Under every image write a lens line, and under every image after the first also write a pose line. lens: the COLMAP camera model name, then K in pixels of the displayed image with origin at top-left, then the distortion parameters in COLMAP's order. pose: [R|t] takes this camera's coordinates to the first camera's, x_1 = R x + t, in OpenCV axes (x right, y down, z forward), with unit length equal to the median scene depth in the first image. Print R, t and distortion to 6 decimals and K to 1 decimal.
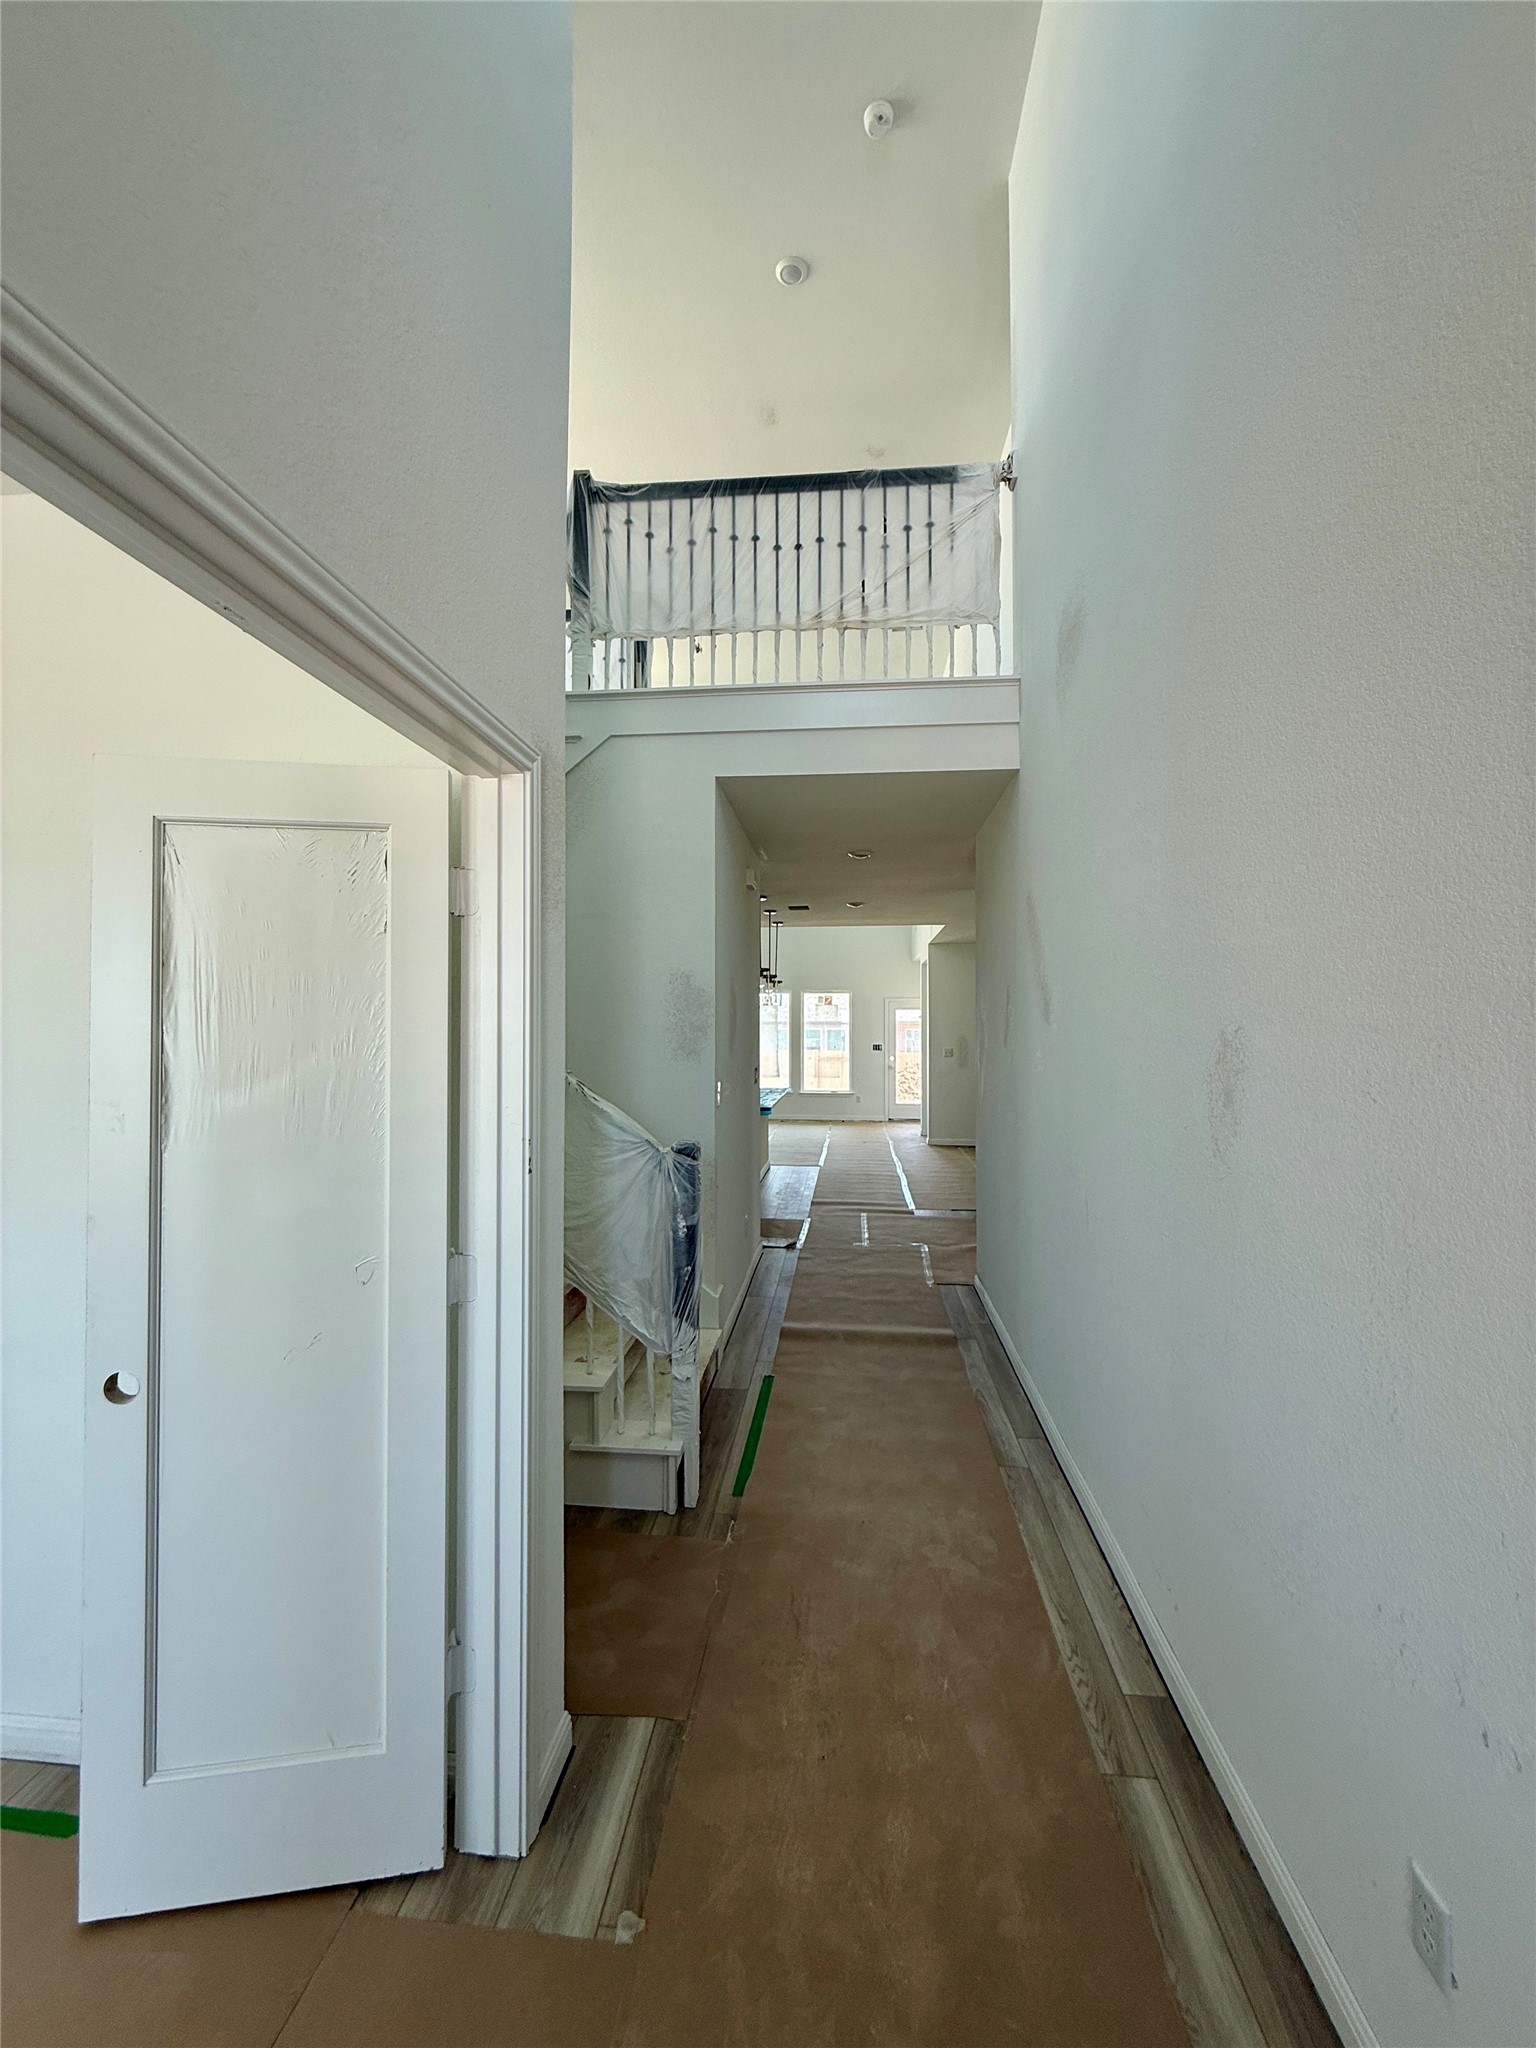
lens RADIAL K [[810.4, 0, 765.1], [0, 810.4, 1015.7], [0, 0, 1]] dist [-0.001132, -0.000012]
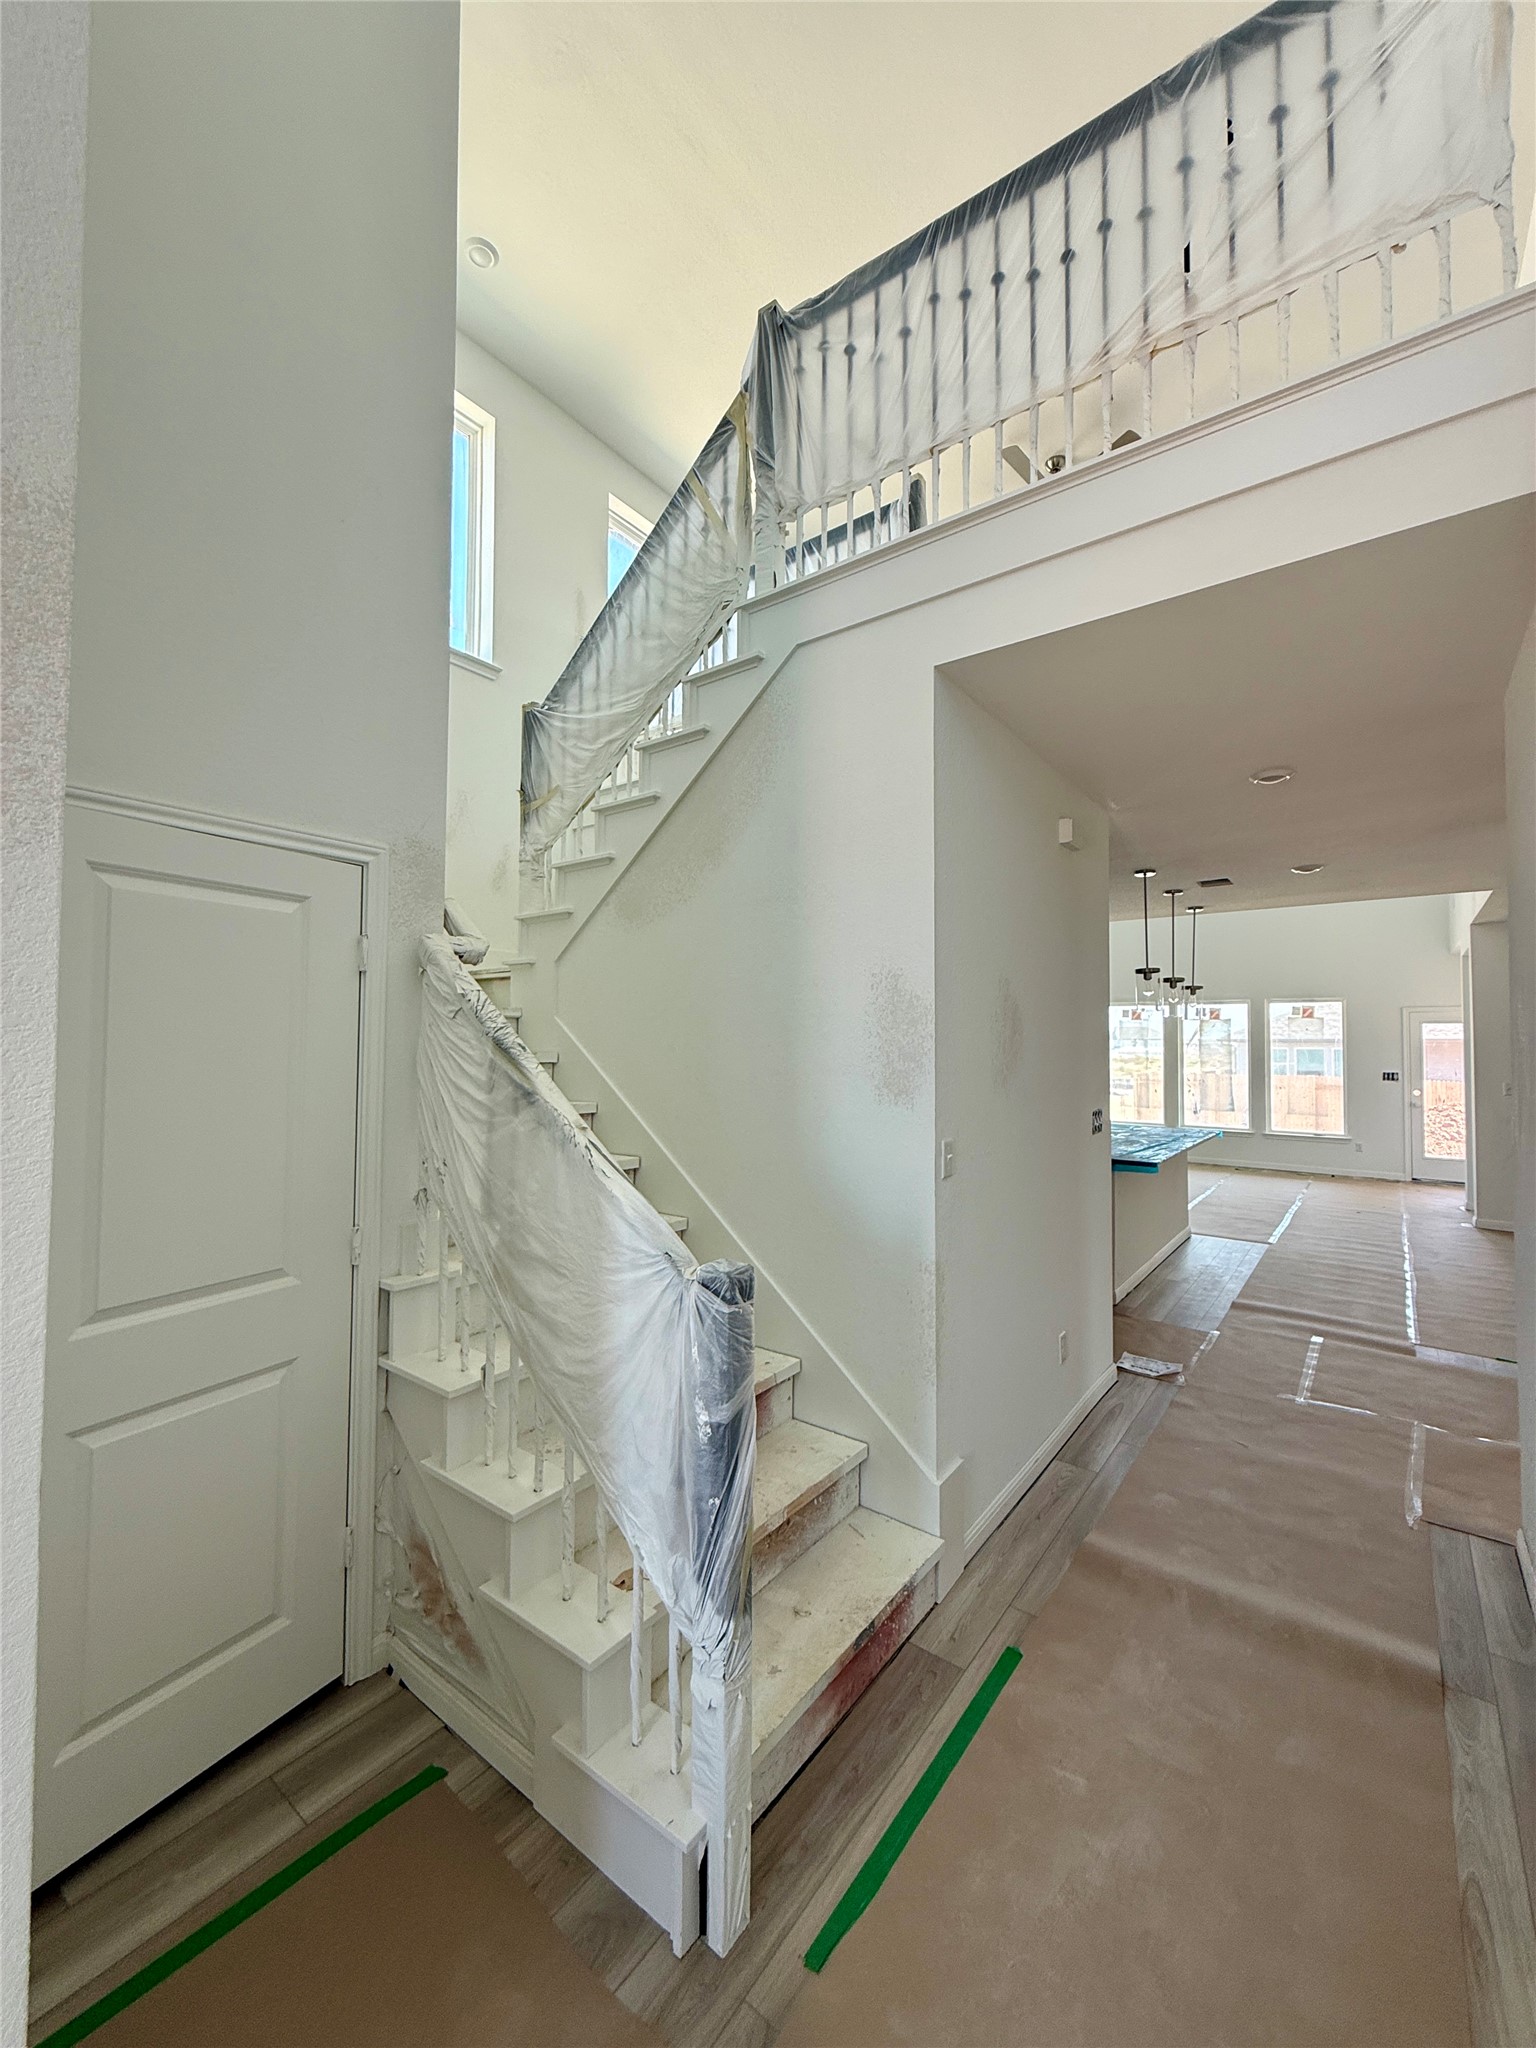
lens RADIAL K [[810.4, 0, 767.4], [0, 810.4, 1018.3], [0, 0, 1]] dist [-0.001132, -0.000012]
pose [[0.853624, -0.013083, -0.520725, 0.192301], [0.003860, 0.999816, -0.018792, -0.003402], [0.520875, 0.014031, 0.853518, 0.468367]]
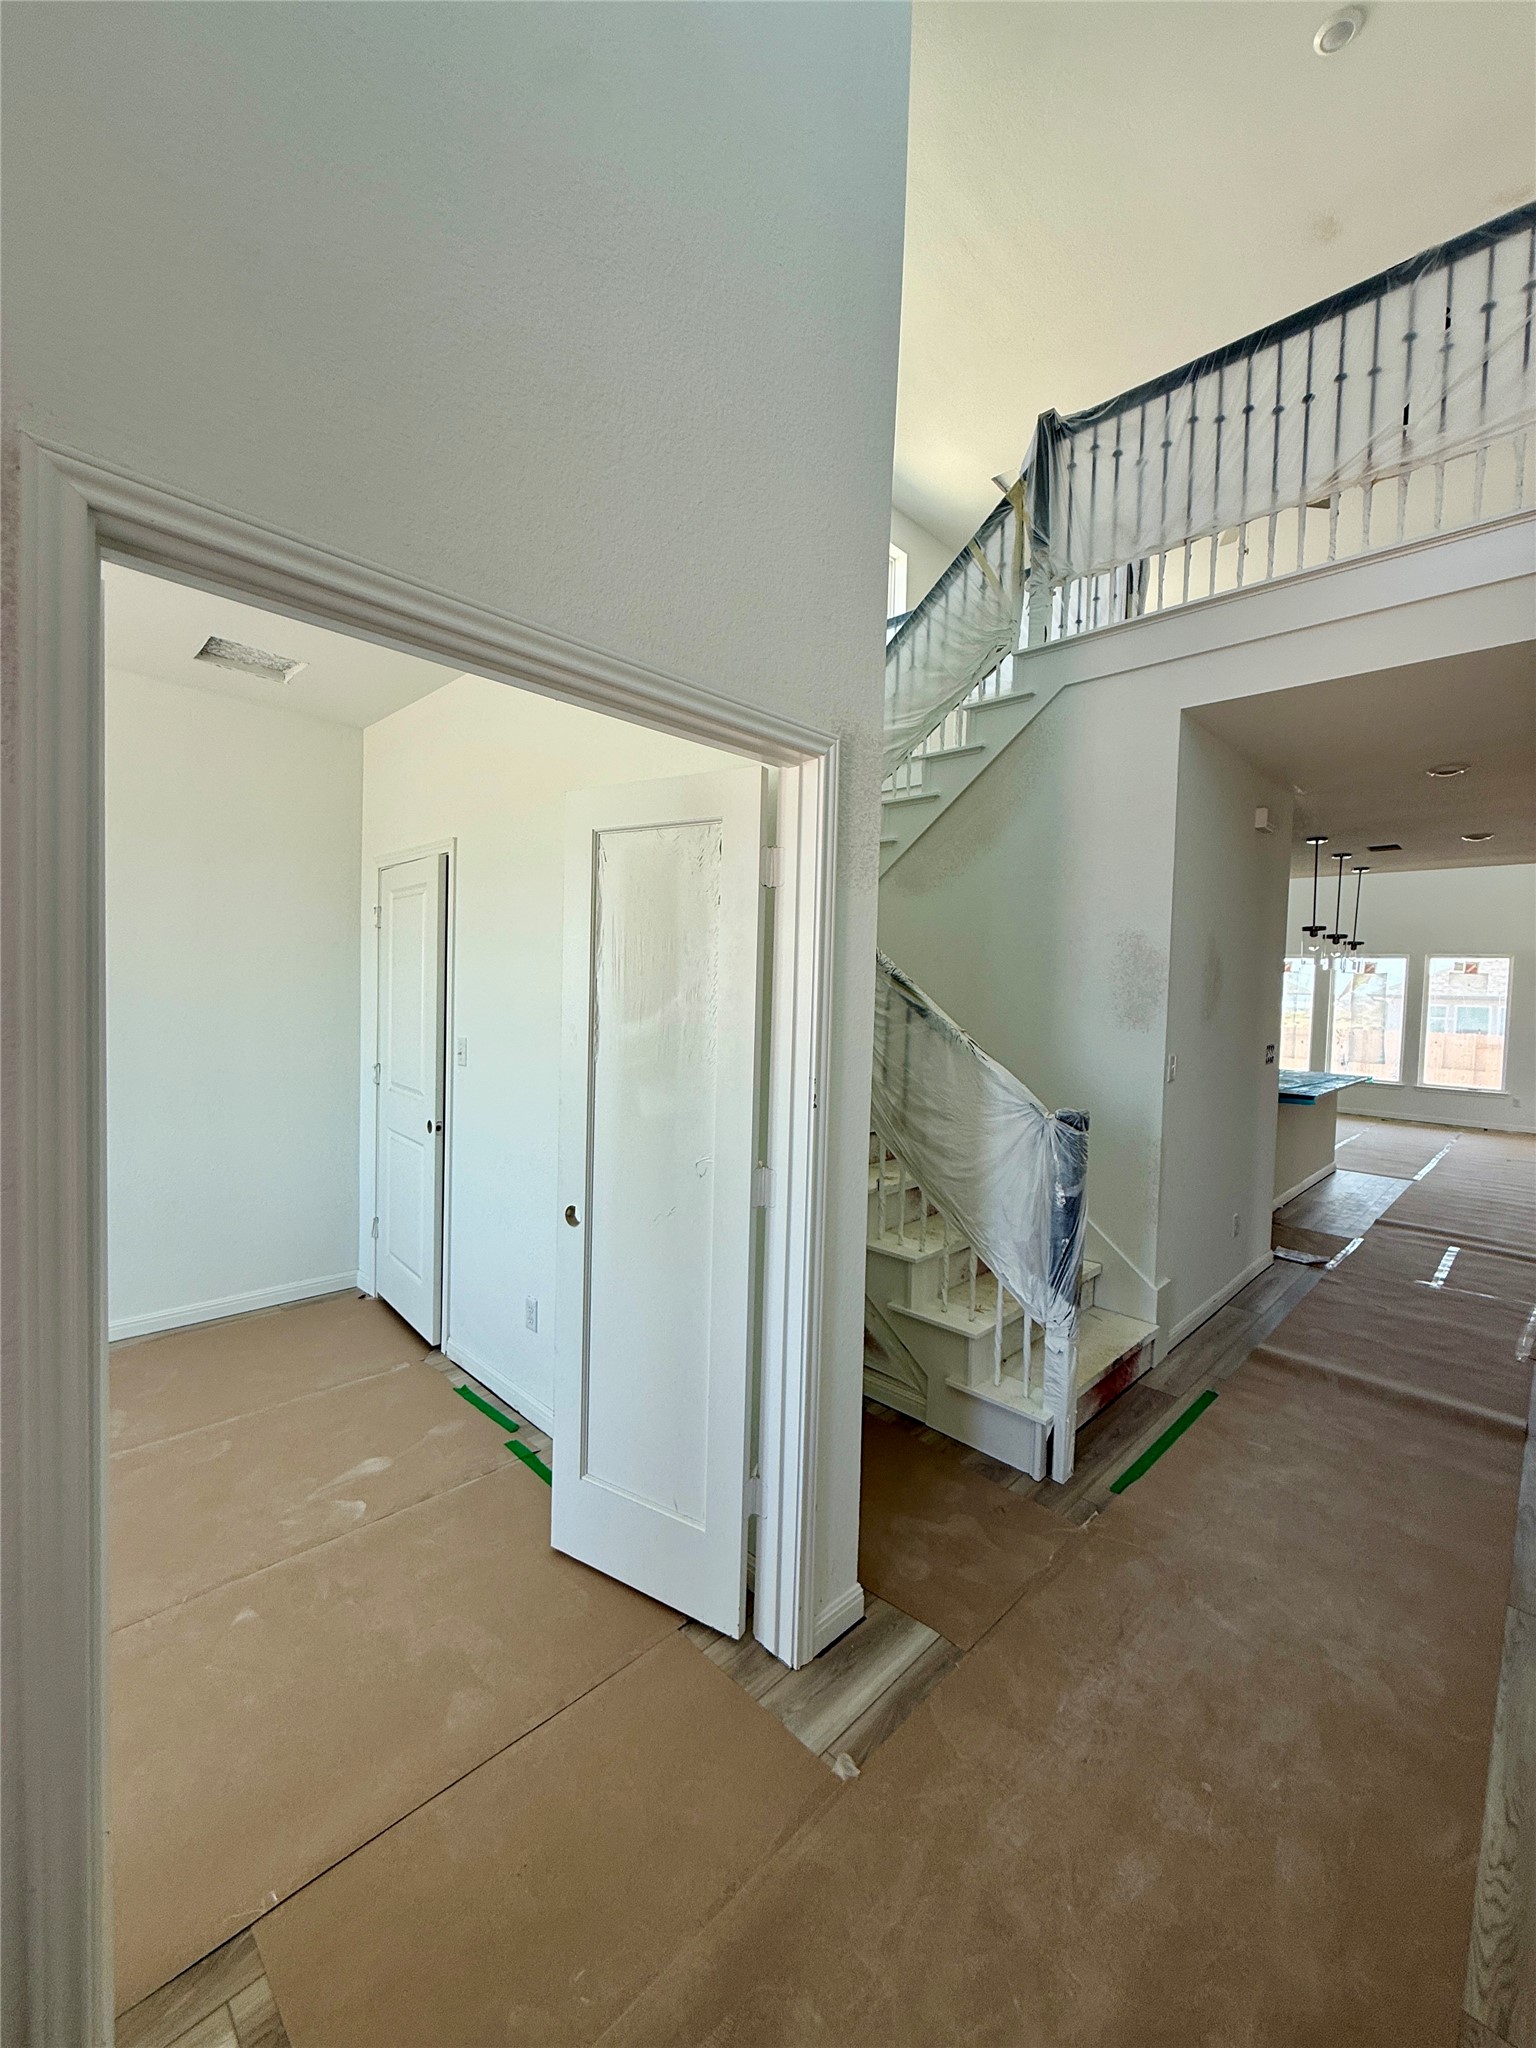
lens RADIAL K [[810.4, 0, 768.0], [0, 810.4, 1015.3], [0, 0, 1]] dist [-0.001132, -0.000012]
pose [[0.779650, 0.044935, -0.624602, 0.187366], [-0.018657, 0.998646, 0.048555, 0.003719], [0.625938, -0.026203, 0.779432, 0.029217]]
